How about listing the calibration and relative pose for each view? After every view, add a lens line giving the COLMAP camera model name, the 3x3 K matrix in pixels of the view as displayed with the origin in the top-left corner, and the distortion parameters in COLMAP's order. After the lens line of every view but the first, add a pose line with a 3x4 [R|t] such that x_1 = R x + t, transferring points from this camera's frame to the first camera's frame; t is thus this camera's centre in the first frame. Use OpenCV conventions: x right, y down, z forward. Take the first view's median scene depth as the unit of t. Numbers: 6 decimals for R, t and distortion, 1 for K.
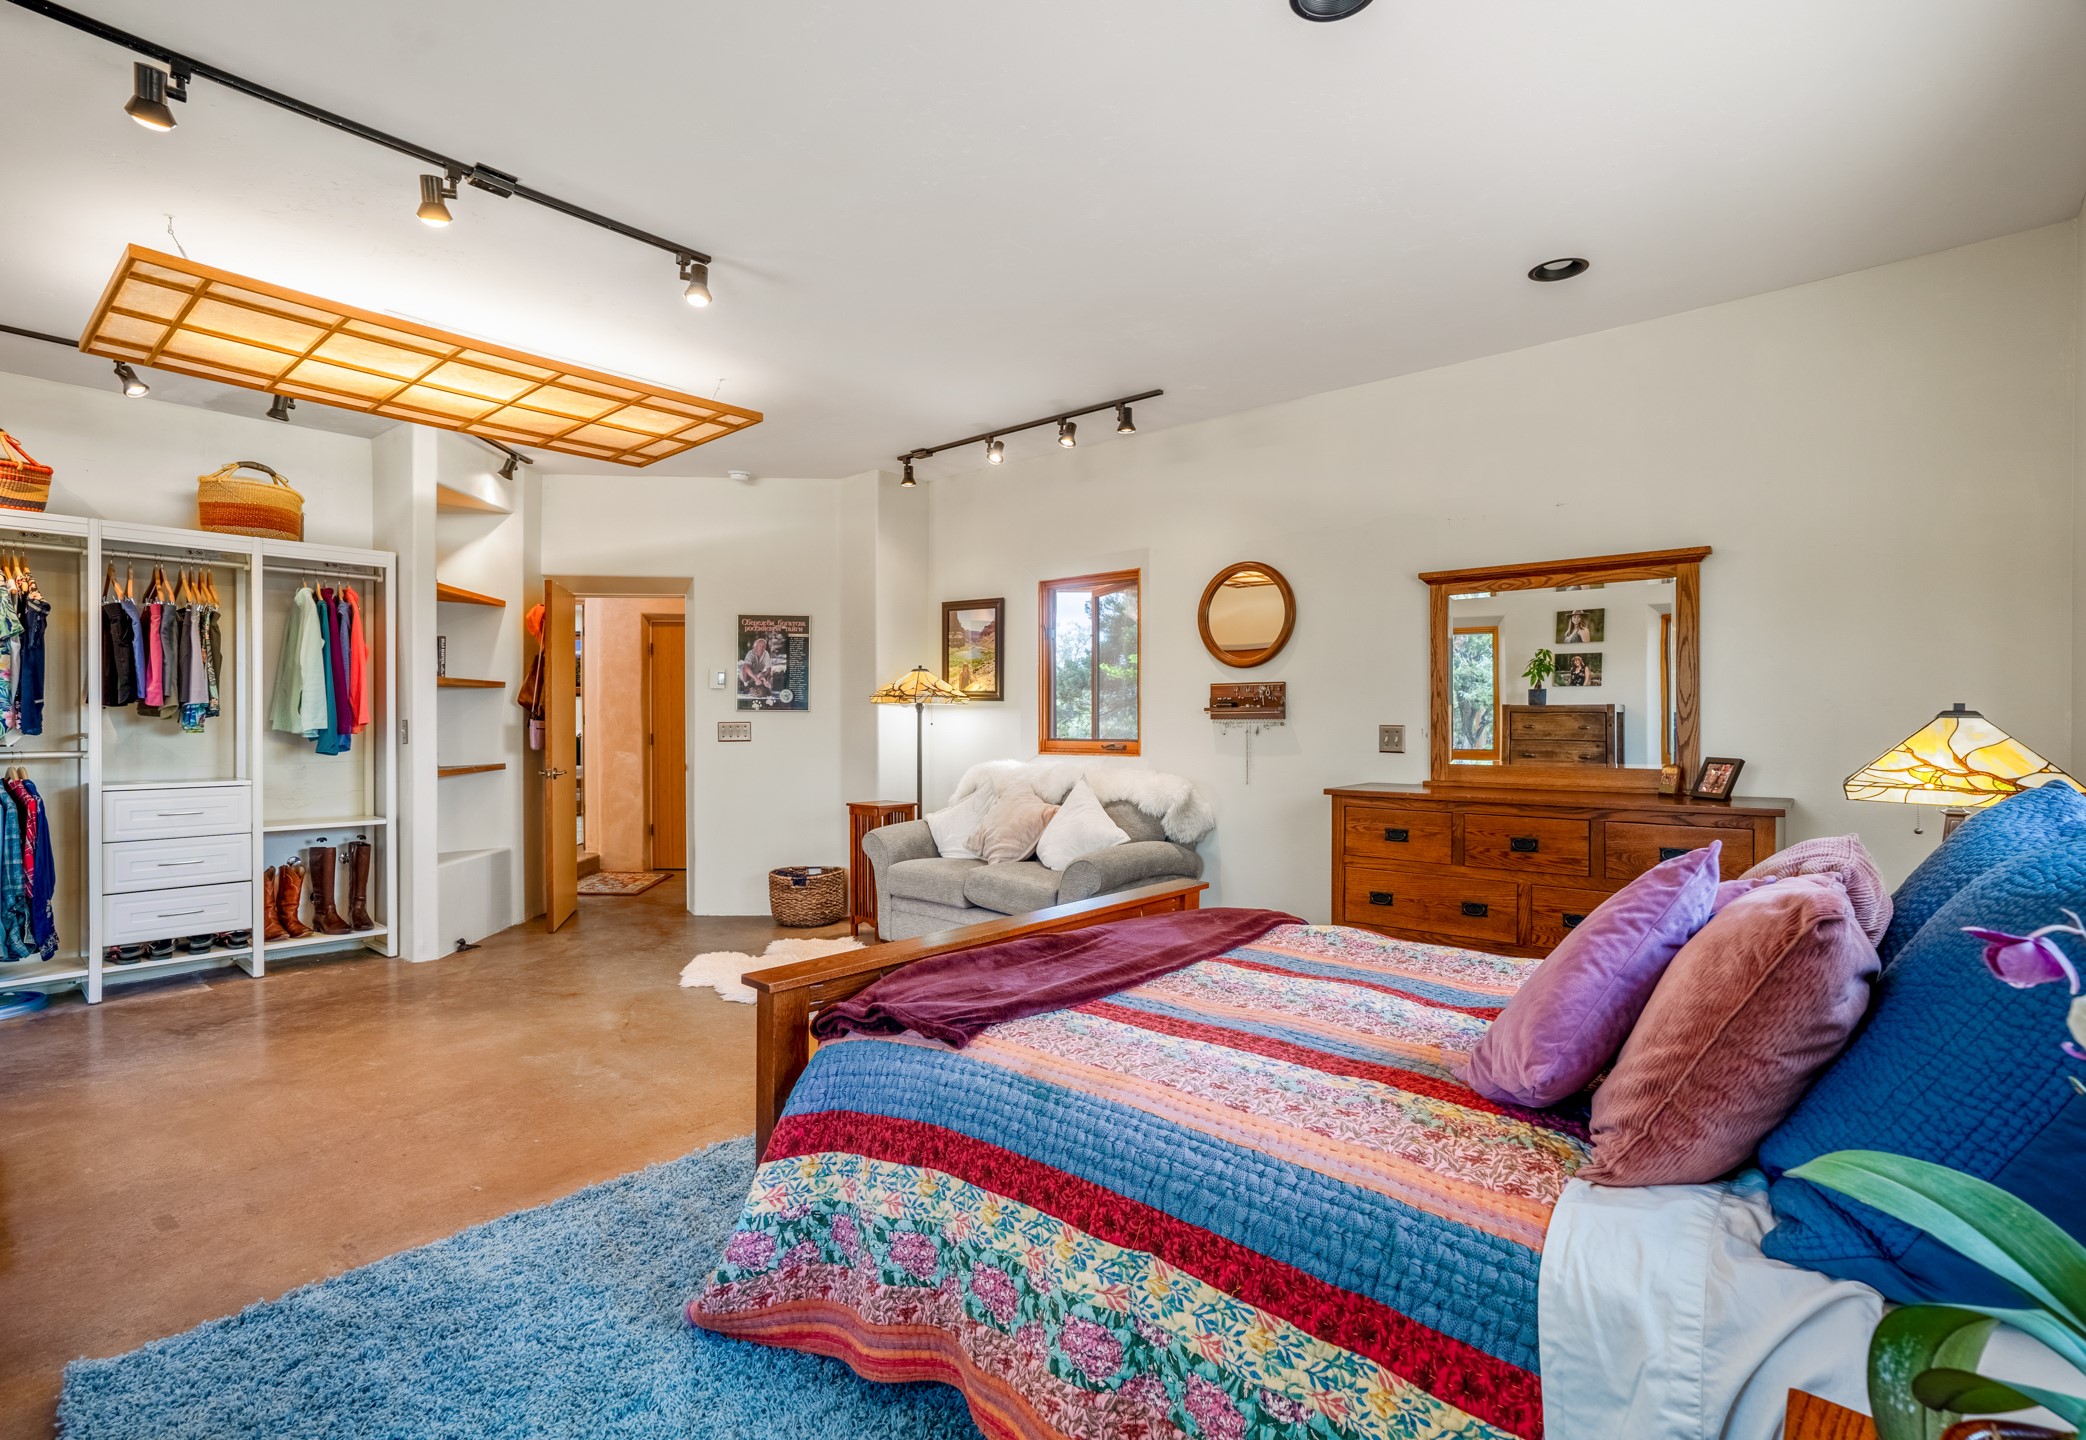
lens RADIAL K [[1016.6, 0, 931.9], [0, 1016.6, 723.4], [0, 0, 1]] dist [0.028539, 0.001275]
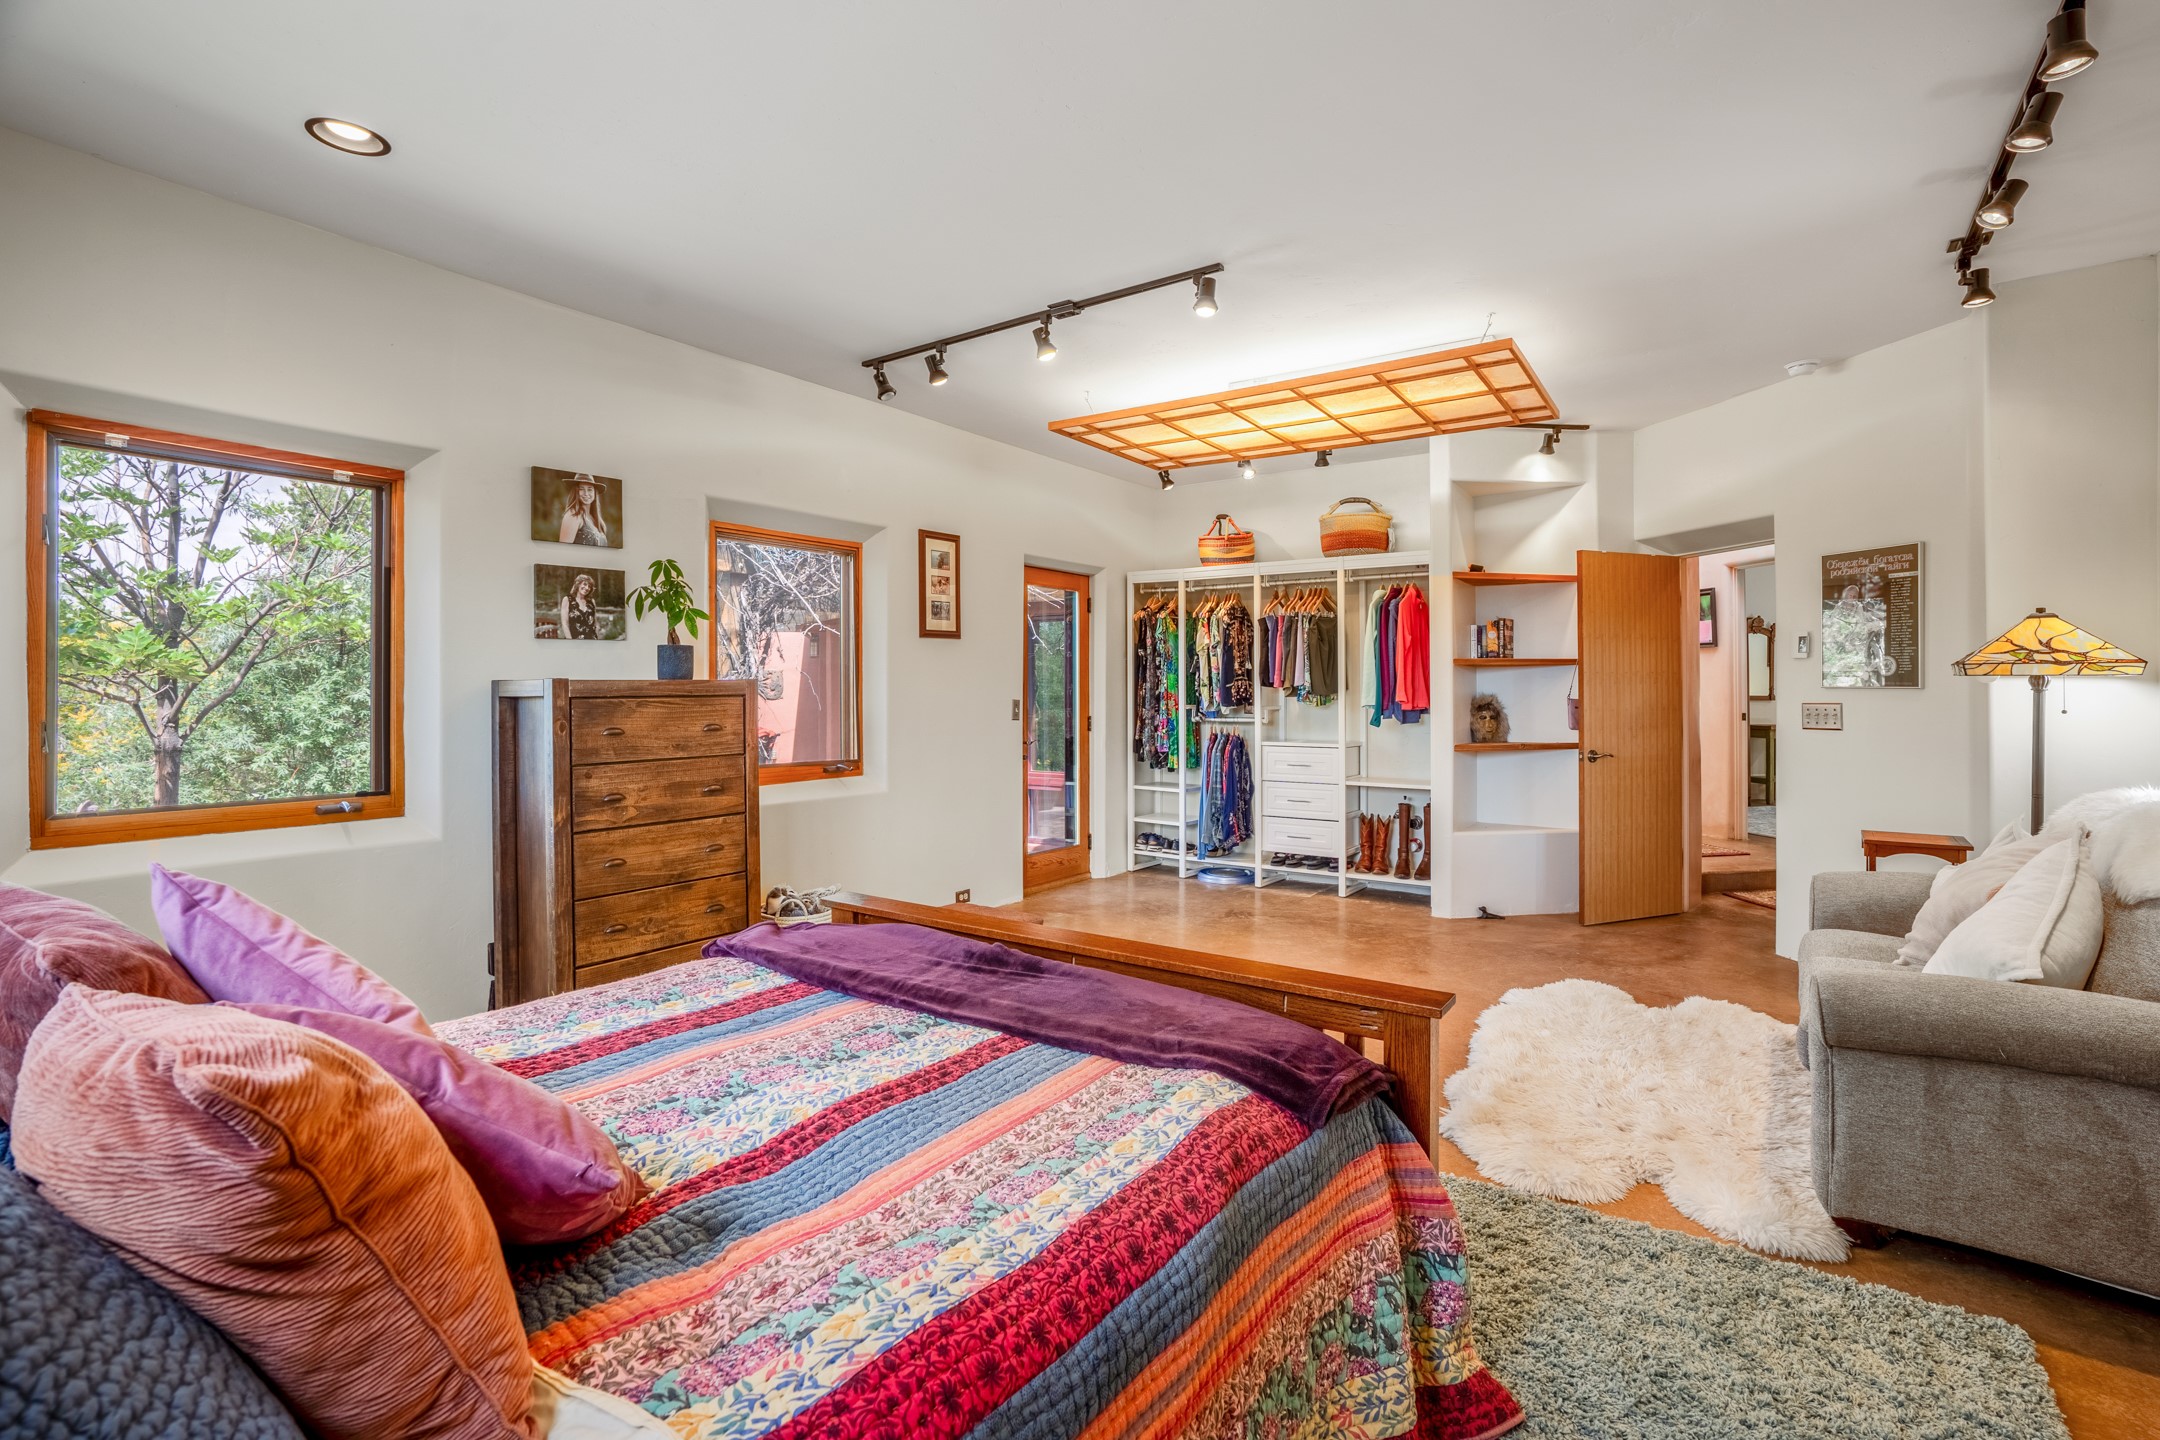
lens RADIAL K [[993.7, 0, 1122.0], [0, 993.7, 689.1], [0, 0, 1]] dist [0.002408, 0.004299]
pose [[0.200379, -0.003316, -0.979713, 0.546374], [-0.003064, 0.999987, -0.004011, -0.010271], [0.979714, 0.003805, 0.200366, 0.500903]]
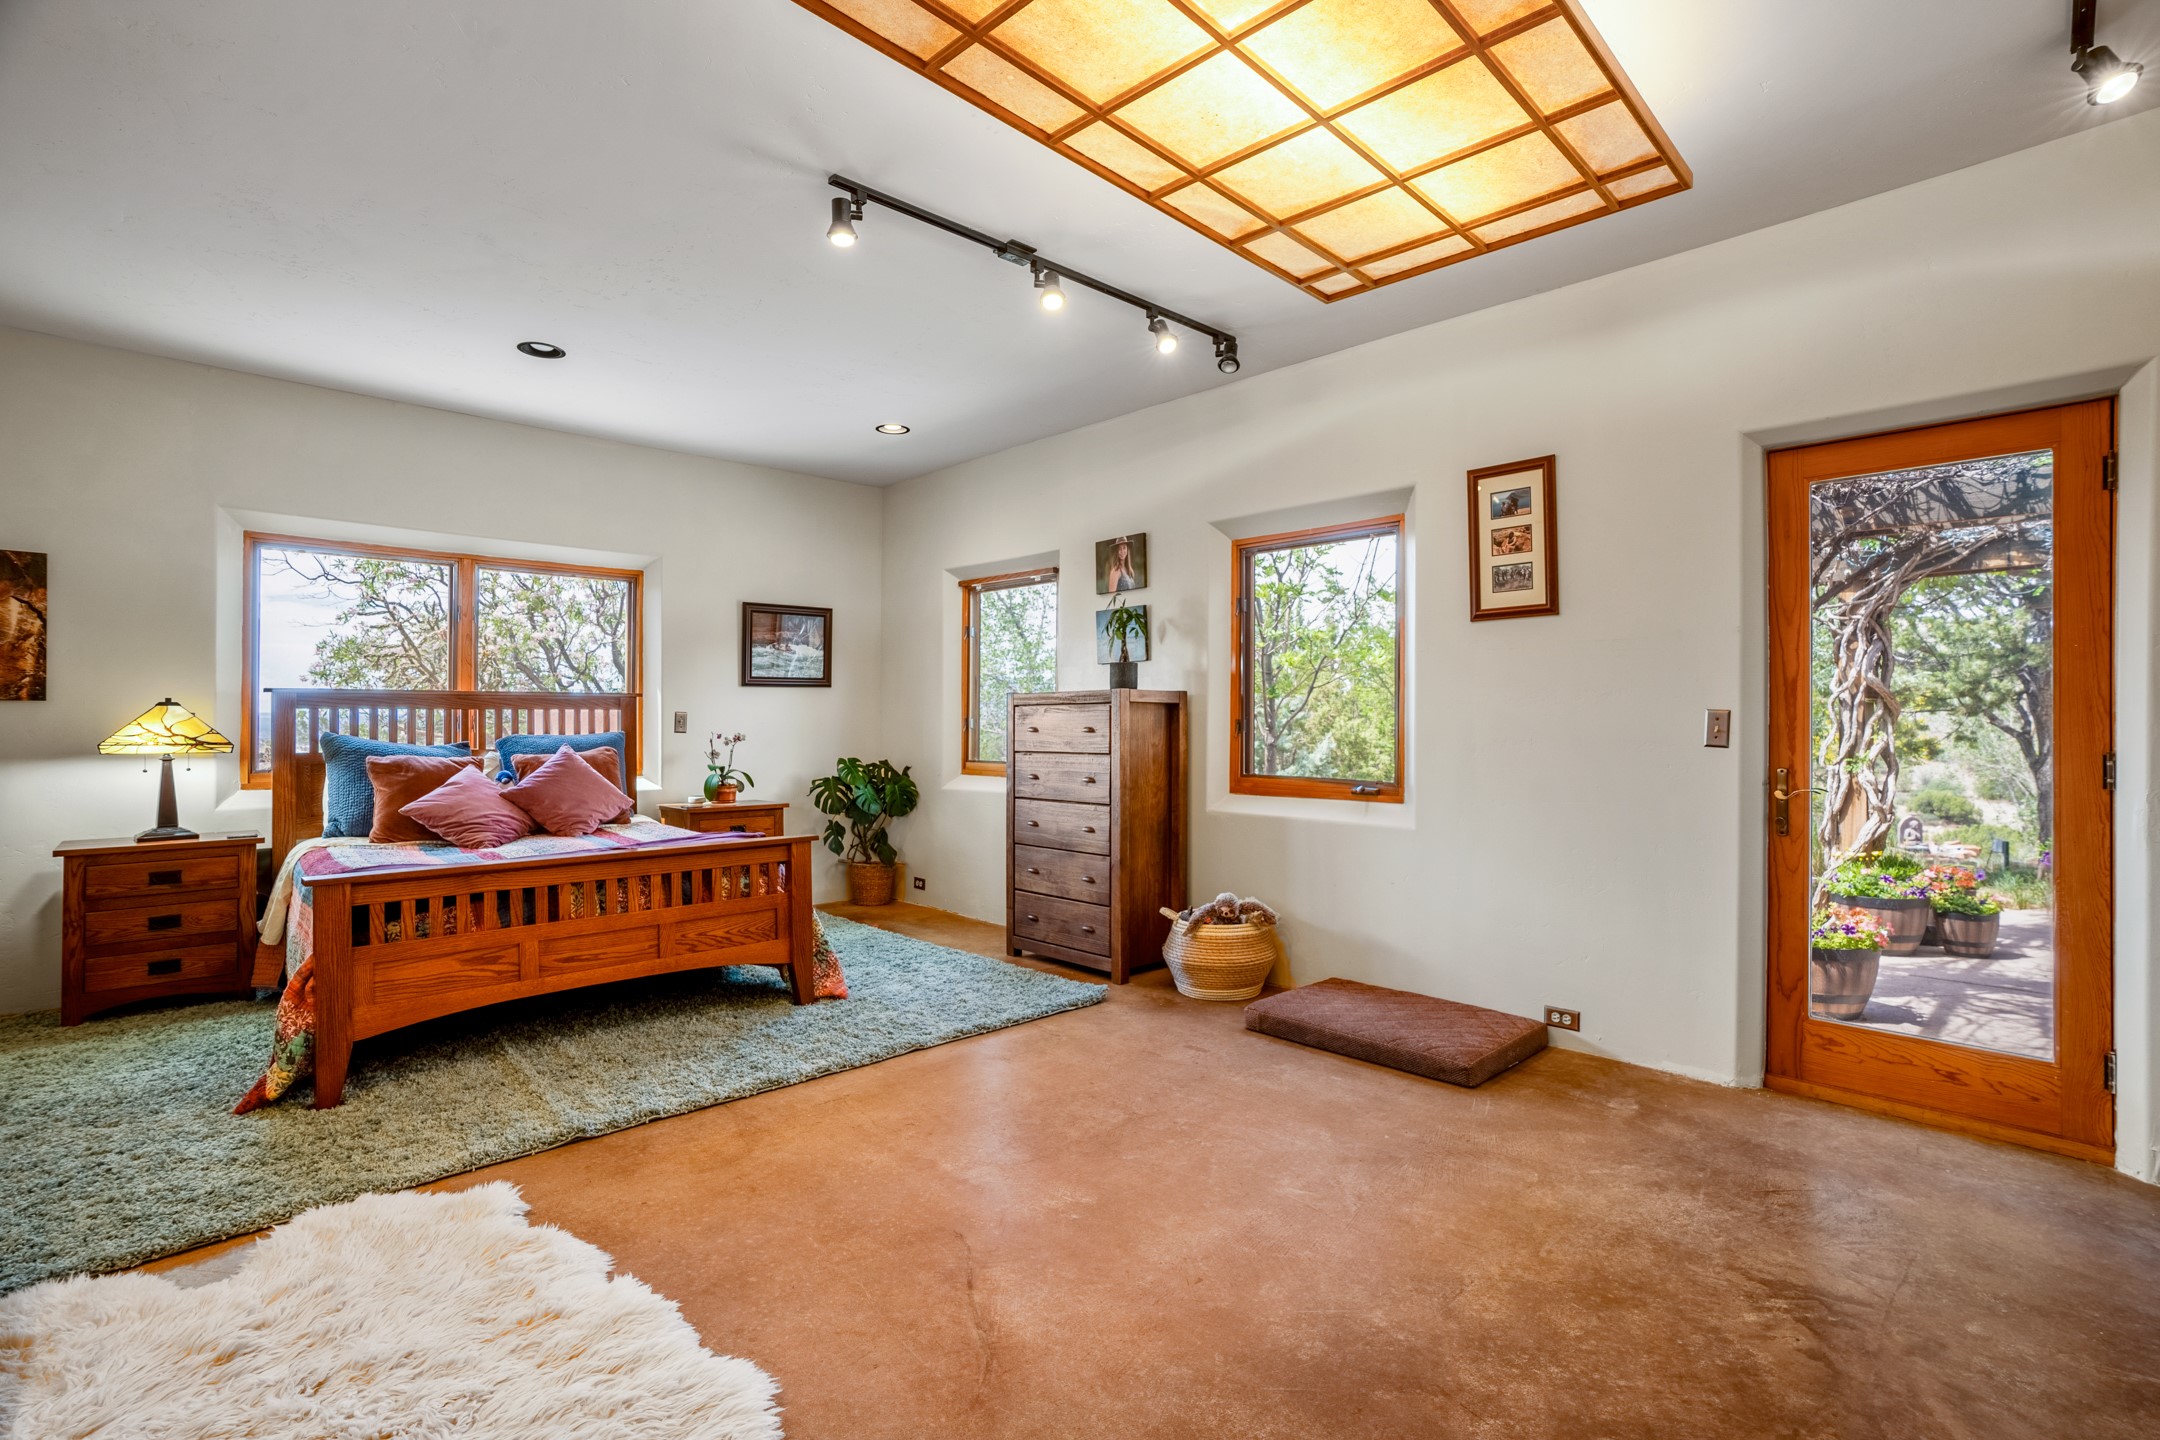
lens RADIAL K [[993.7, 0, 1087.5], [0, 993.7, 717.9], [0, 0, 1]] dist [0.002408, 0.004299]
pose [[-0.999865, -0.002224, -0.016263, -0.307221], [-0.002303, 0.999986, 0.004833, 0.002002], [0.016252, 0.004870, -0.999856, 1.327335]]
